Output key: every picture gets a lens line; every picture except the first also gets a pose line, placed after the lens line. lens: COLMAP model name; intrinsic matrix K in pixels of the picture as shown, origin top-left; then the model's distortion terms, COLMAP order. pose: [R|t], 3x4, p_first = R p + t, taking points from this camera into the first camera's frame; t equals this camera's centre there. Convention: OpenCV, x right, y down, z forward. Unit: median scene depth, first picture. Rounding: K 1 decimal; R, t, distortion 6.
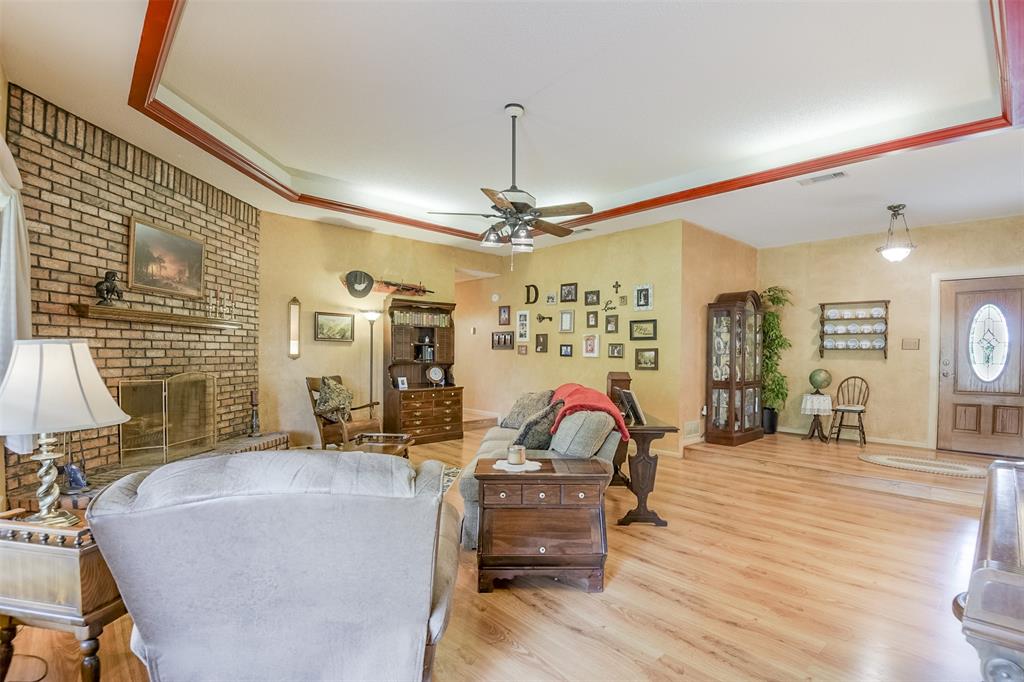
lens RADIAL K [[484.2, 0, 511.3], [0, 484.2, 361.3], [0, 0, 1]] dist [-0.047057, -0.000783]
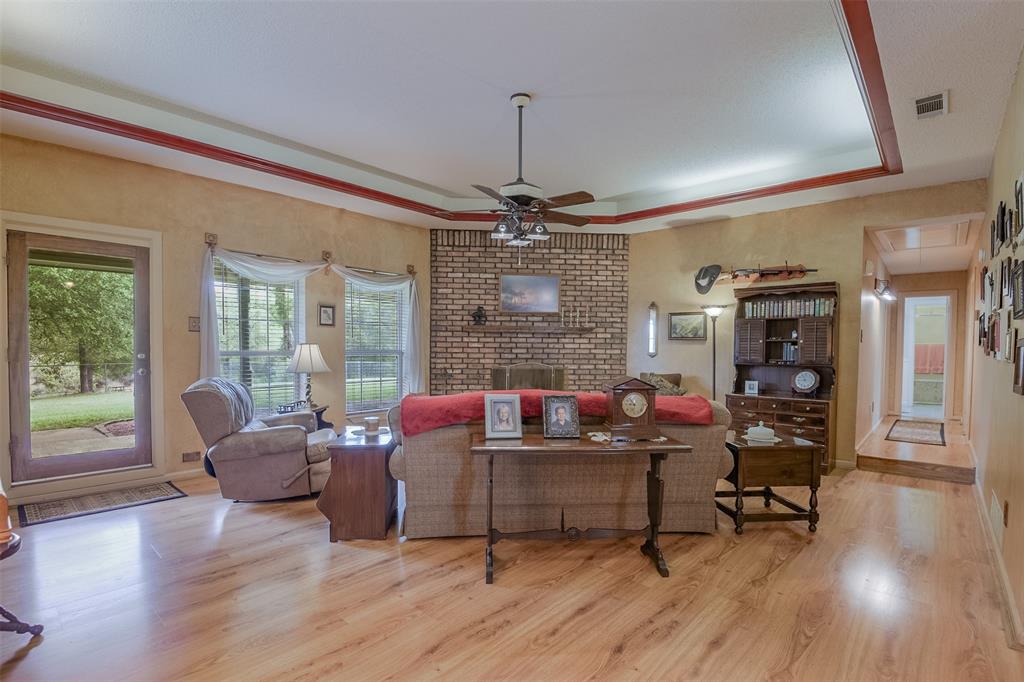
lens RADIAL K [[475.3, 0, 513.9], [0, 475.3, 363.4], [0, 0, 1]] dist [0.001385, 0.000008]
pose [[0.114128, 0.019568, -0.993273, 0.880559], [-0.024632, 0.999554, 0.016861, -0.000356], [0.993161, 0.022542, 0.114559, 0.775824]]
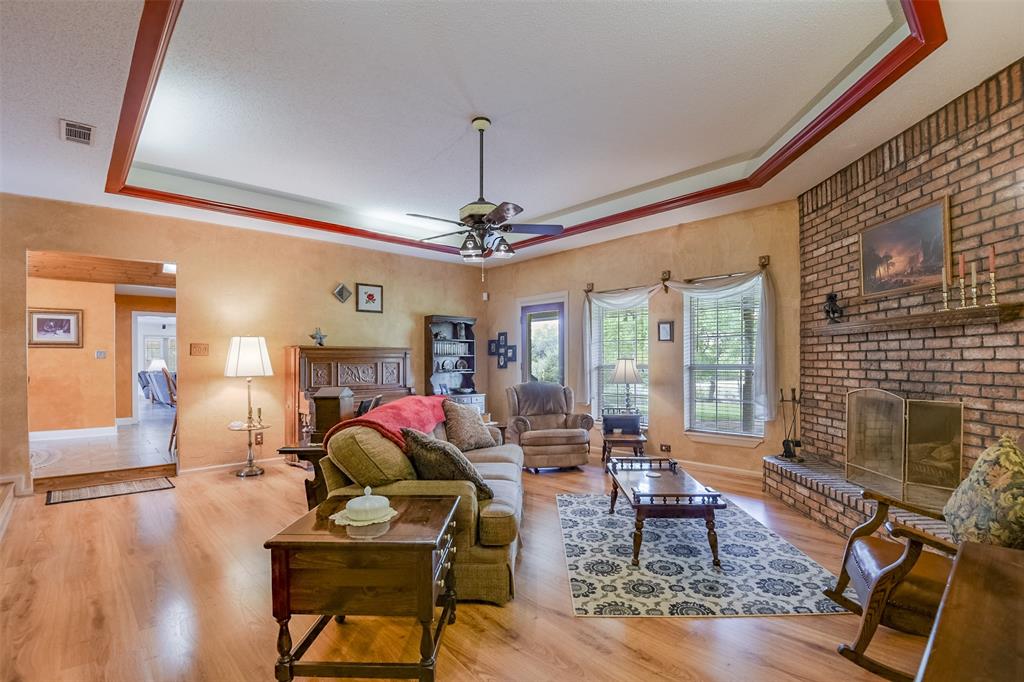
lens RADIAL K [[484.2, 0, 511.3], [0, 484.2, 361.3], [0, 0, 1]] dist [-0.047057, -0.000783]
pose [[-0.999942, -0.007232, -0.008034, -0.047924], [-0.007371, 0.999822, 0.017354, -0.033941], [0.007907, 0.017412, -0.999817, 1.824285]]
